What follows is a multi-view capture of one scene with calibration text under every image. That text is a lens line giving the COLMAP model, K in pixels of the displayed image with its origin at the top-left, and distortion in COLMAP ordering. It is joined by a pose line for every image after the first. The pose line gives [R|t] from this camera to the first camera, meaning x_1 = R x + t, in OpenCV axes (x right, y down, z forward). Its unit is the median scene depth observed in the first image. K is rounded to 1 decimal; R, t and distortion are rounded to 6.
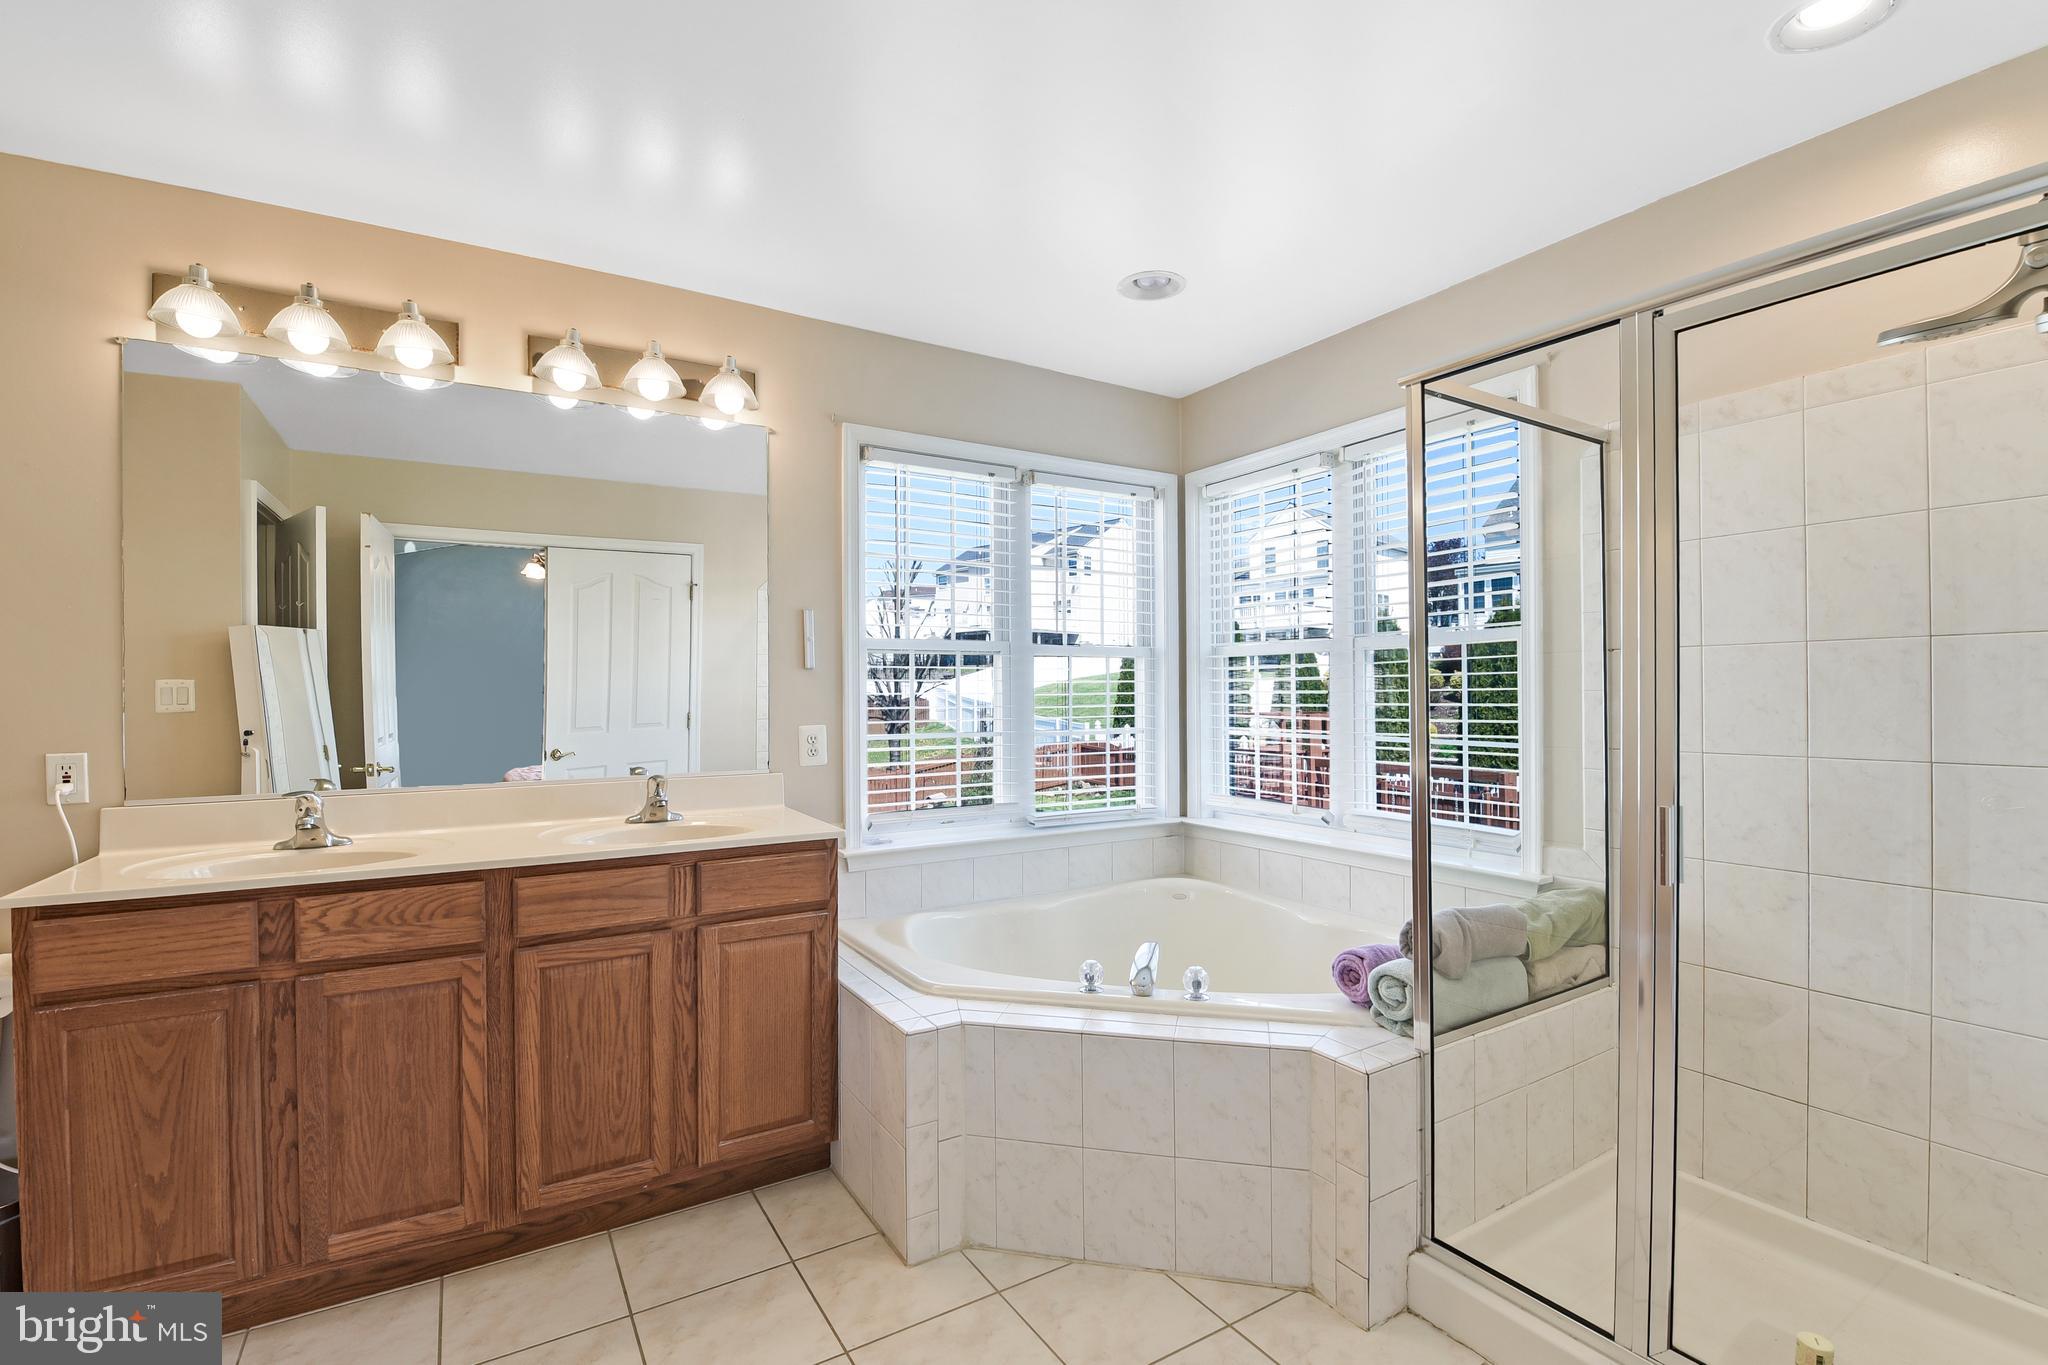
lens RADIAL K [[907.9, 0, 1033.5], [0, 907.9, 683.1], [0, 0, 1]] dist [-0.000171, -0.010531]
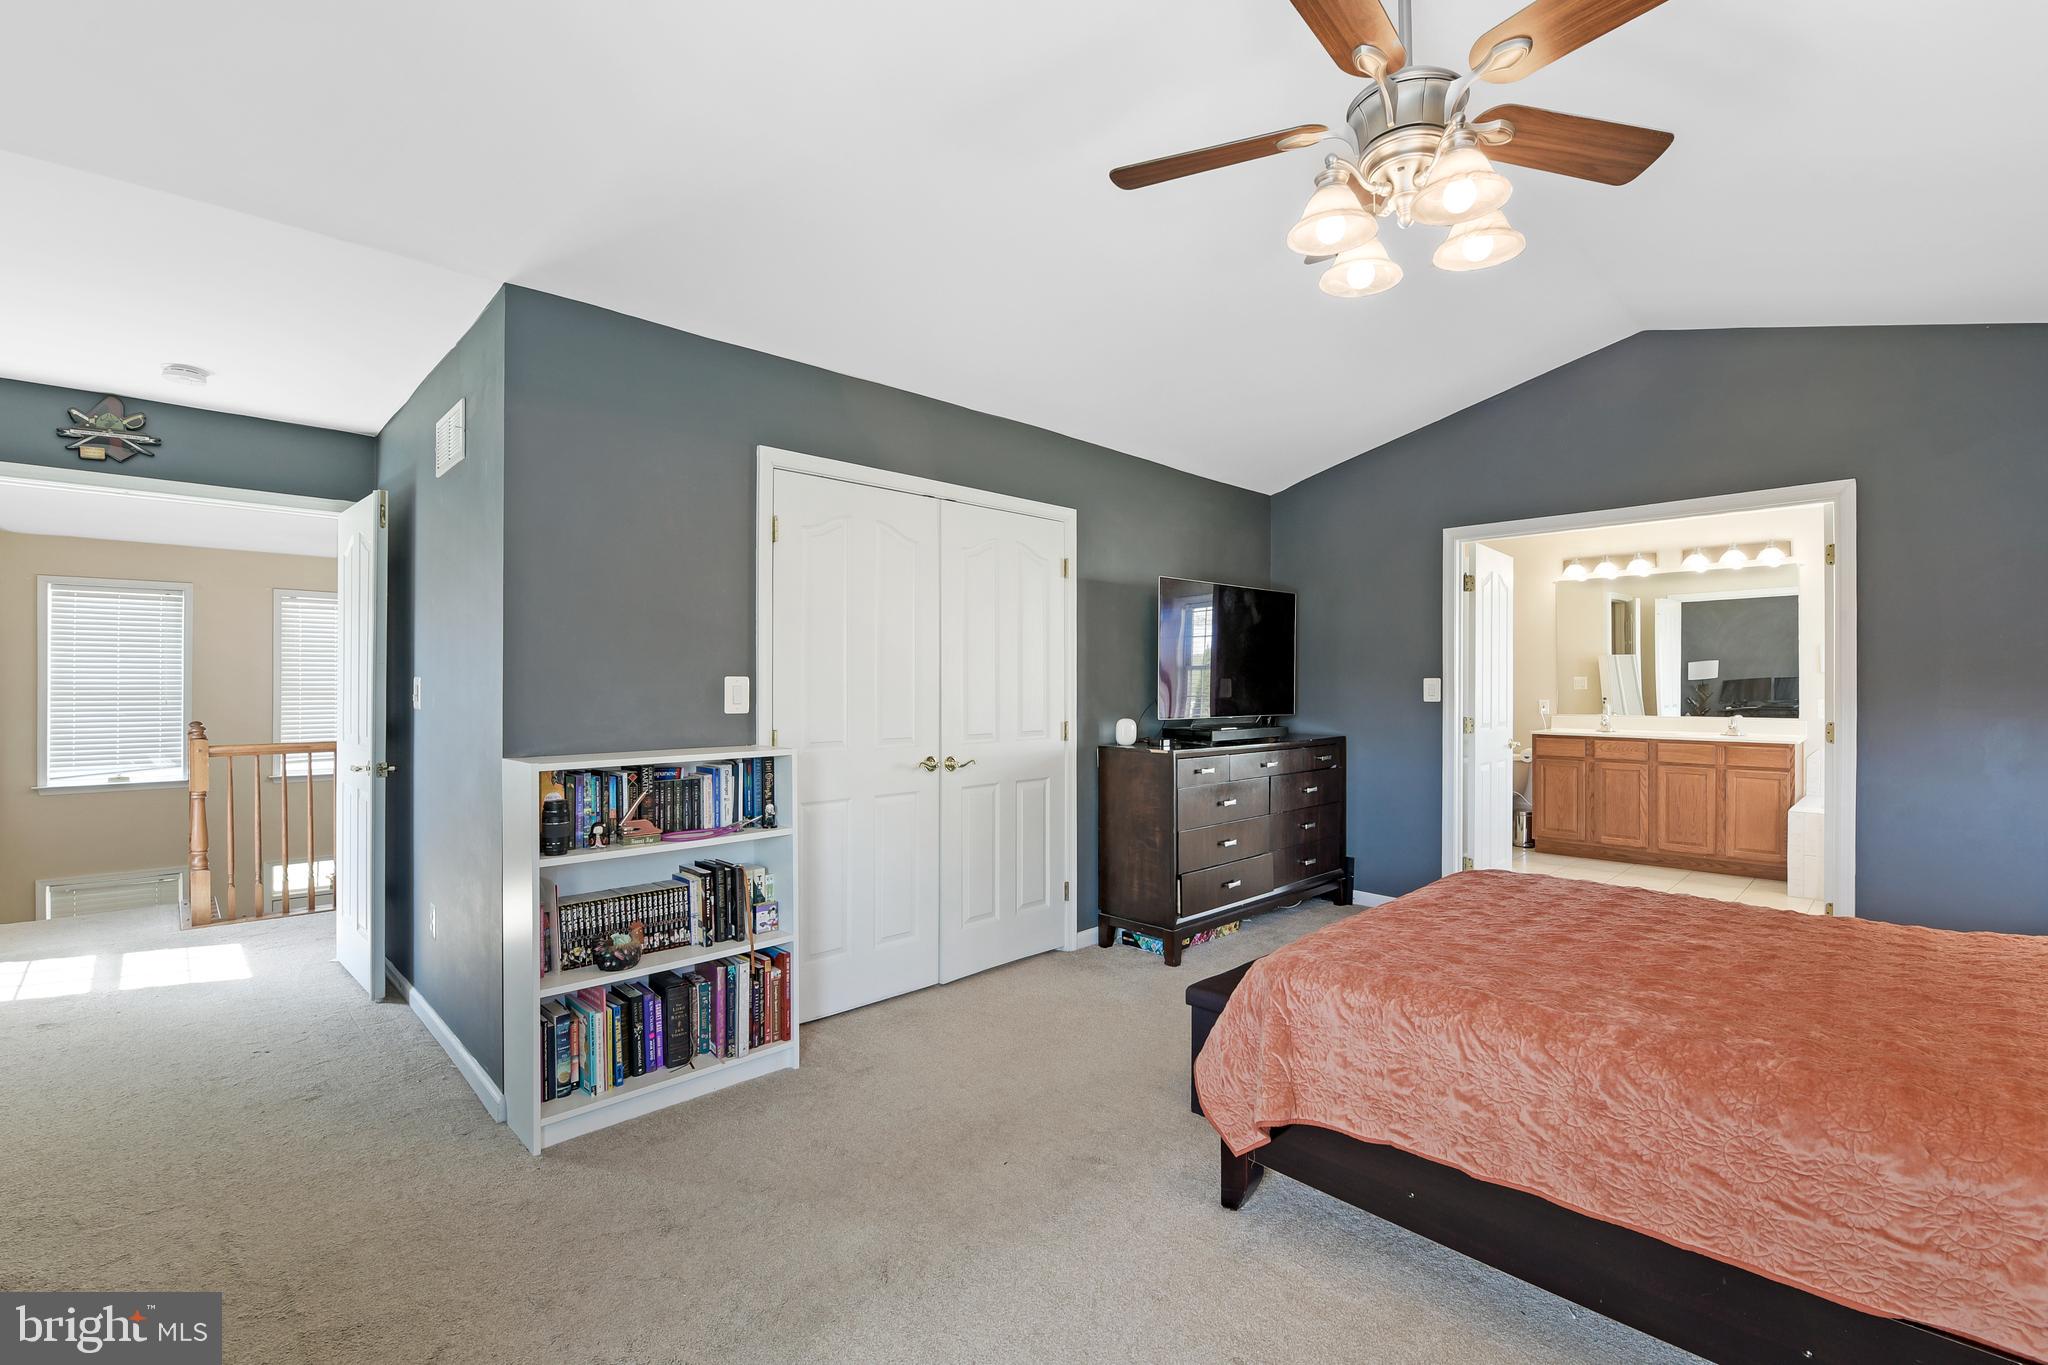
lens RADIAL K [[888.9, 0, 1024.0], [0, 888.9, 682.5], [0, 0, 1]] dist [-0.000320, -0.009521]
pose [[0.213811, 0.007611, -0.976845, 1.767152], [0.007713, 0.999925, 0.009479, -0.036949], [0.976844, -0.009561, 0.213737, -1.627745]]
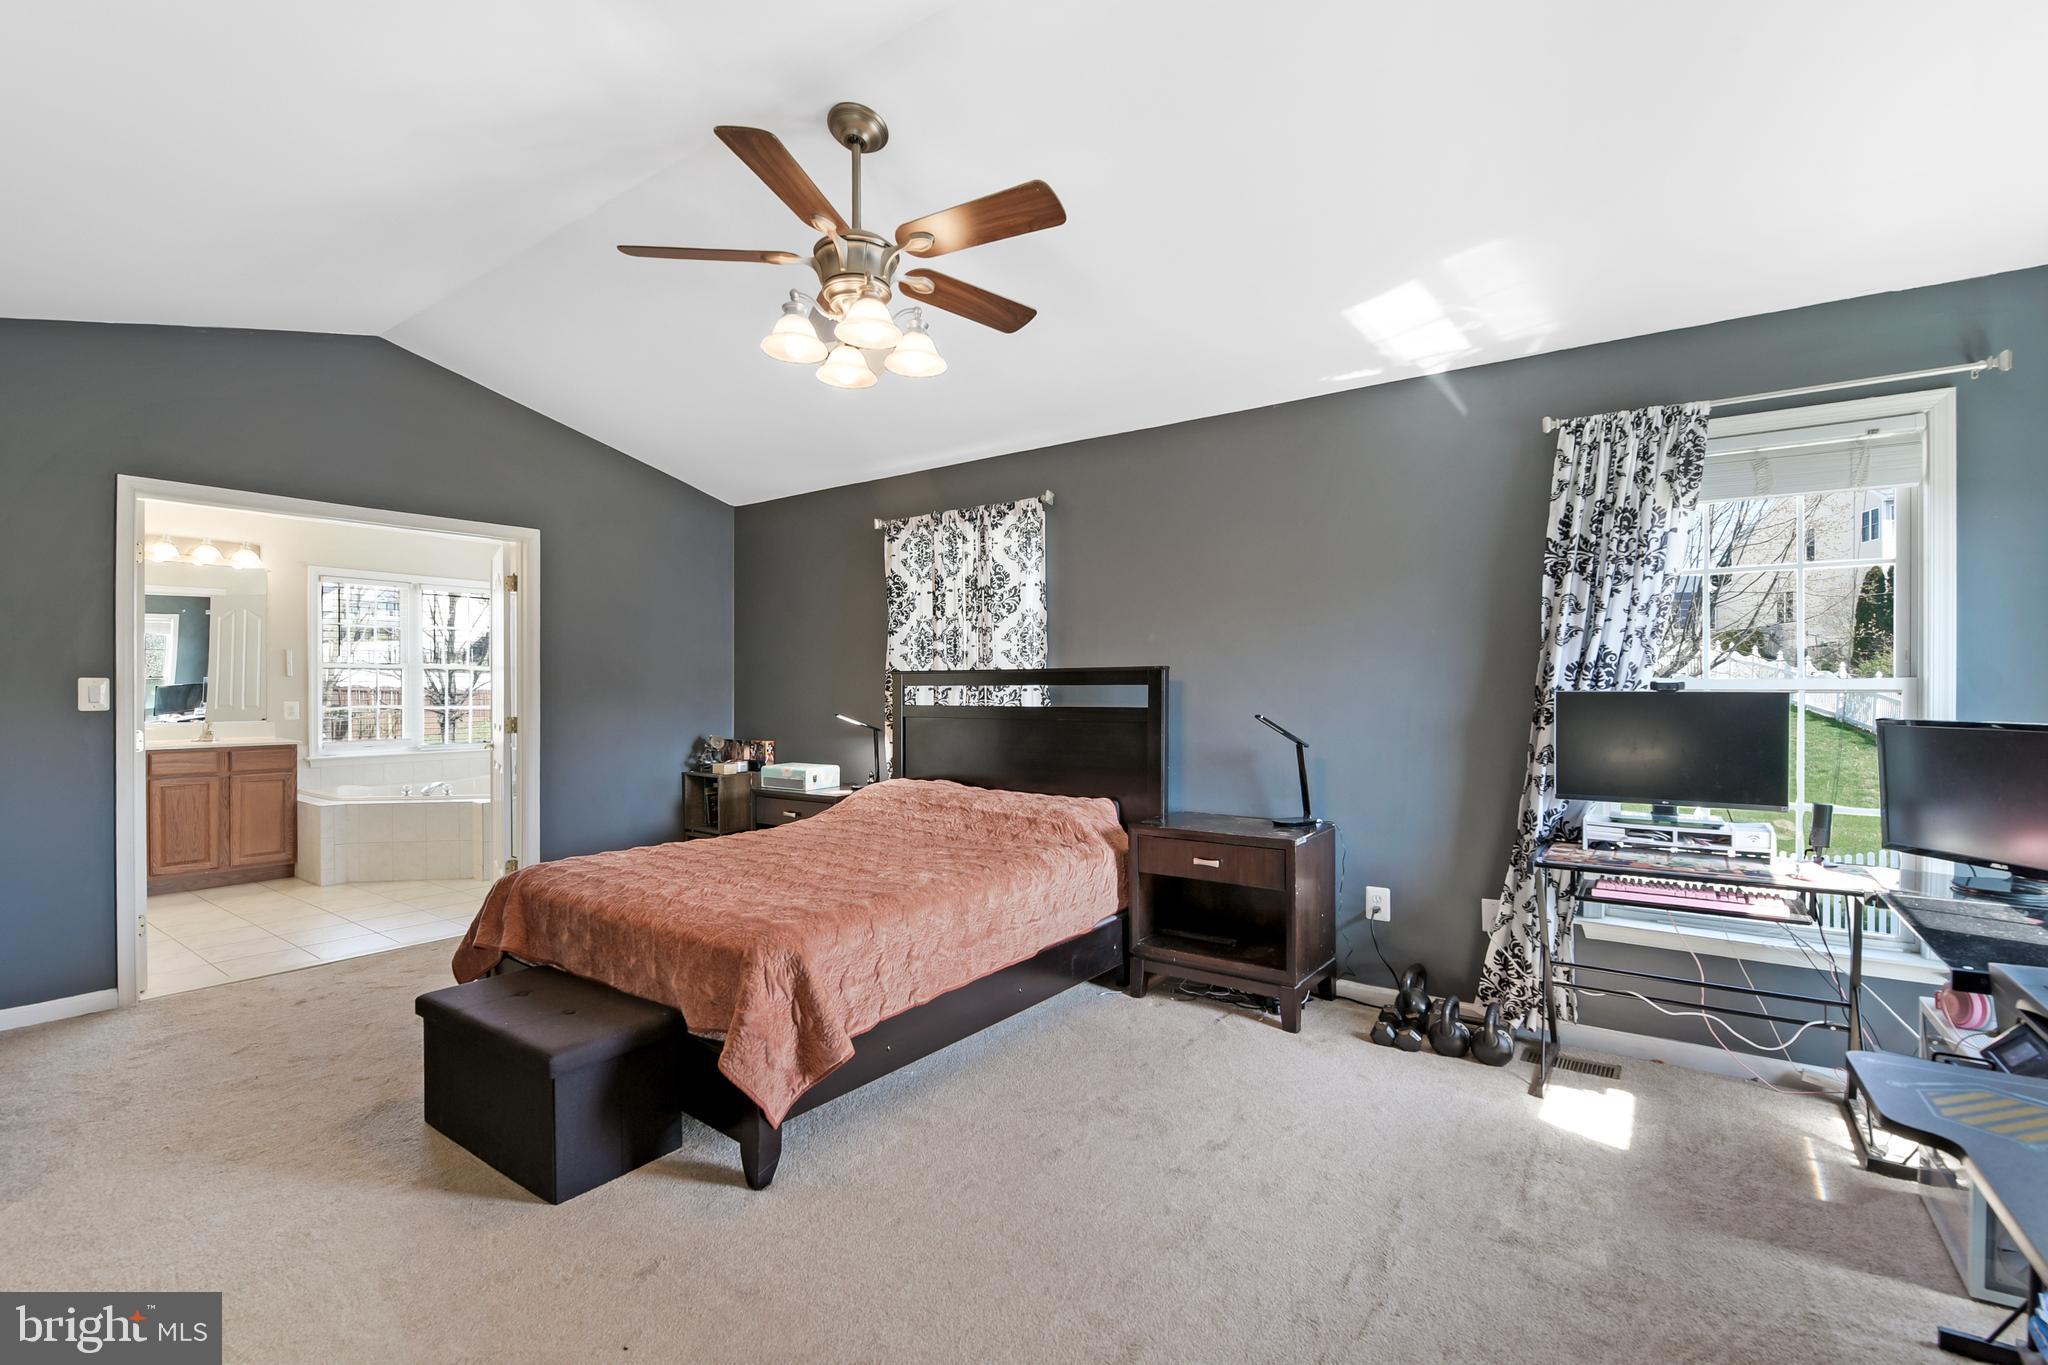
lens RADIAL K [[888.9, 0, 1024.0], [0, 888.9, 682.5], [0, 0, 1]] dist [-0.000320, -0.009521]
pose [[0.918405, 0.005980, 0.395596, 0.724007], [-0.008766, 0.999948, 0.005235, -0.035371], [-0.395544, -0.008275, 0.918410, -2.245537]]
